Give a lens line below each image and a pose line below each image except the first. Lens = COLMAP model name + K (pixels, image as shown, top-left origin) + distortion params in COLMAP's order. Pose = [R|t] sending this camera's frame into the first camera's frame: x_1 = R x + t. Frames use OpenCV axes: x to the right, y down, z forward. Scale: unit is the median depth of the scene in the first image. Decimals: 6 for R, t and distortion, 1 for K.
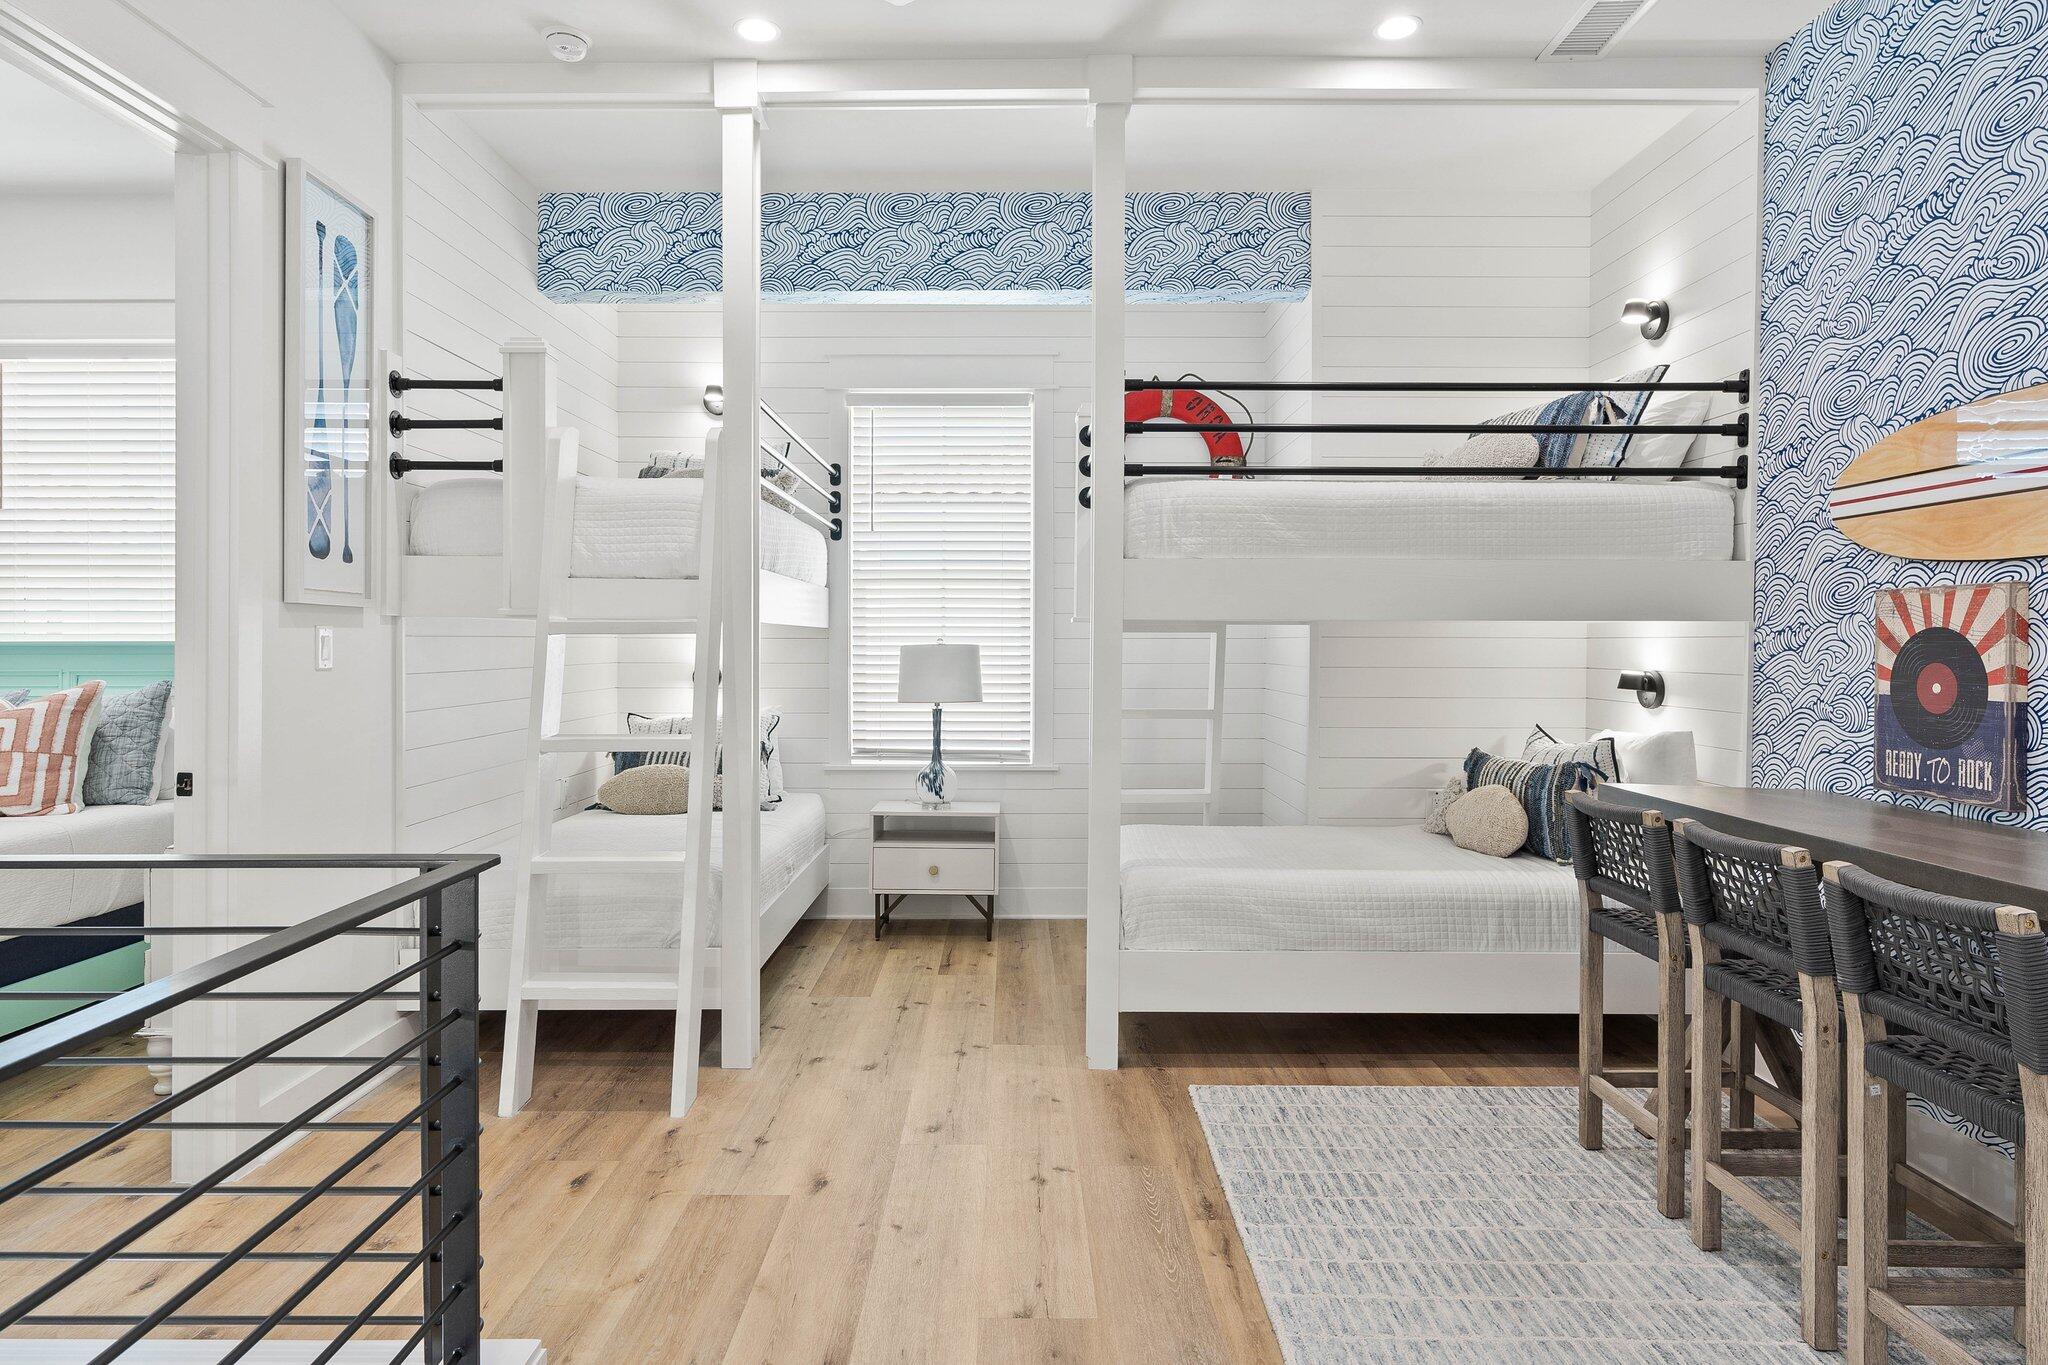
lens RADIAL K [[1172.6, 0, 1019.3], [0, 1172.6, 664.4], [0, 0, 1]] dist [-0.002515, -0.001156]
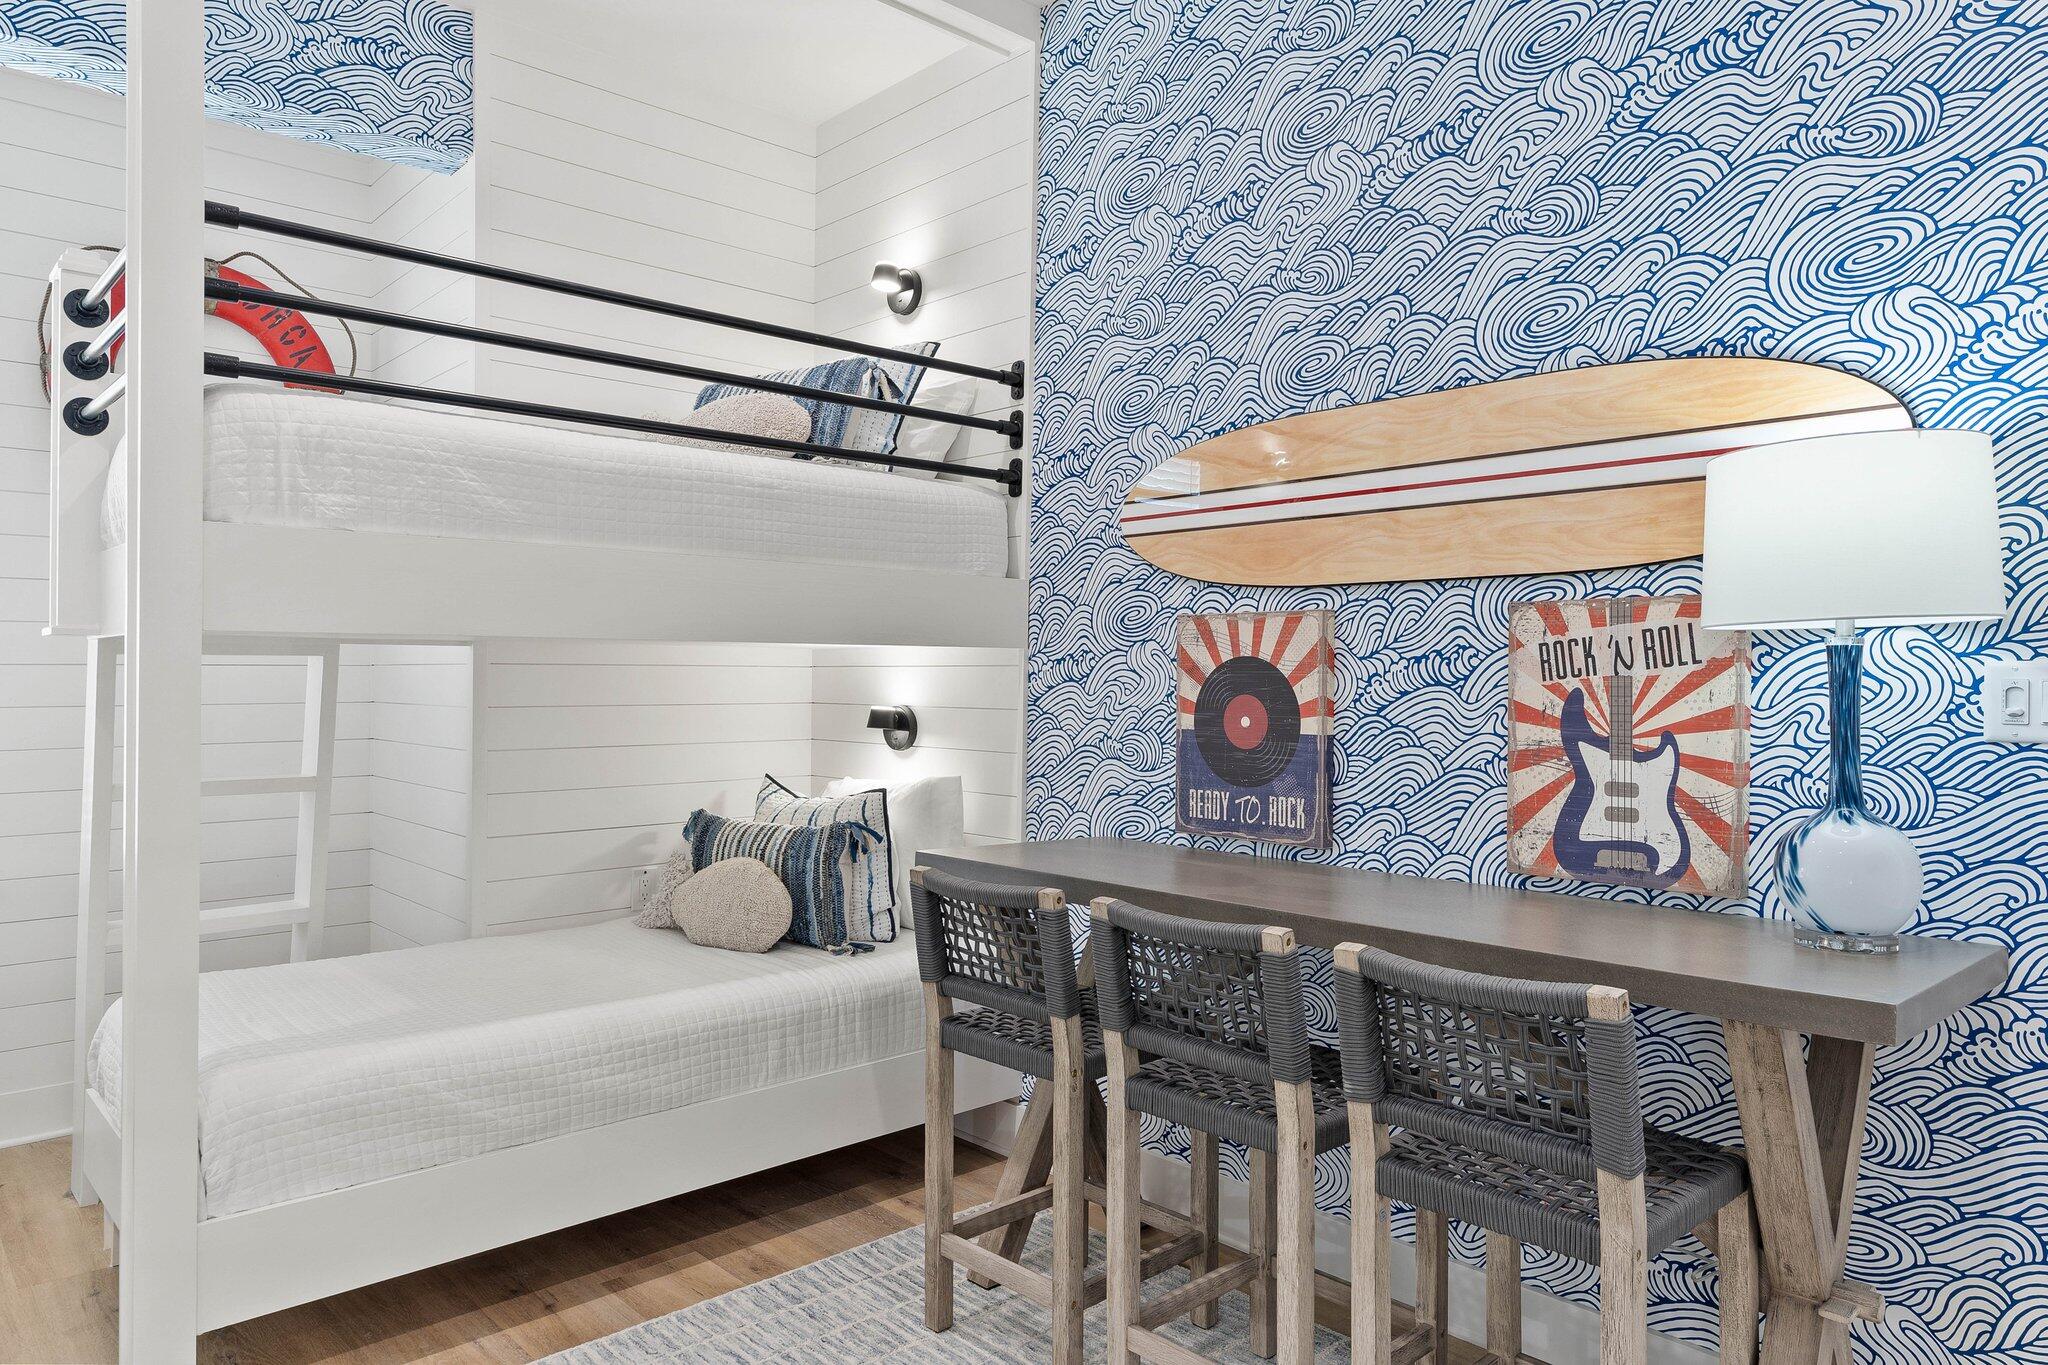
lens RADIAL K [[1316.0, 0, 1016.9], [0, 1316.0, 687.6], [0, 0, 1]] dist [-0.002499, -0.001532]
pose [[0.736144, -0.007332, 0.676785, -0.049594], [0.011280, 0.999935, -0.001437, -0.005925], [-0.676731, 0.008692, 0.736179, 0.280801]]
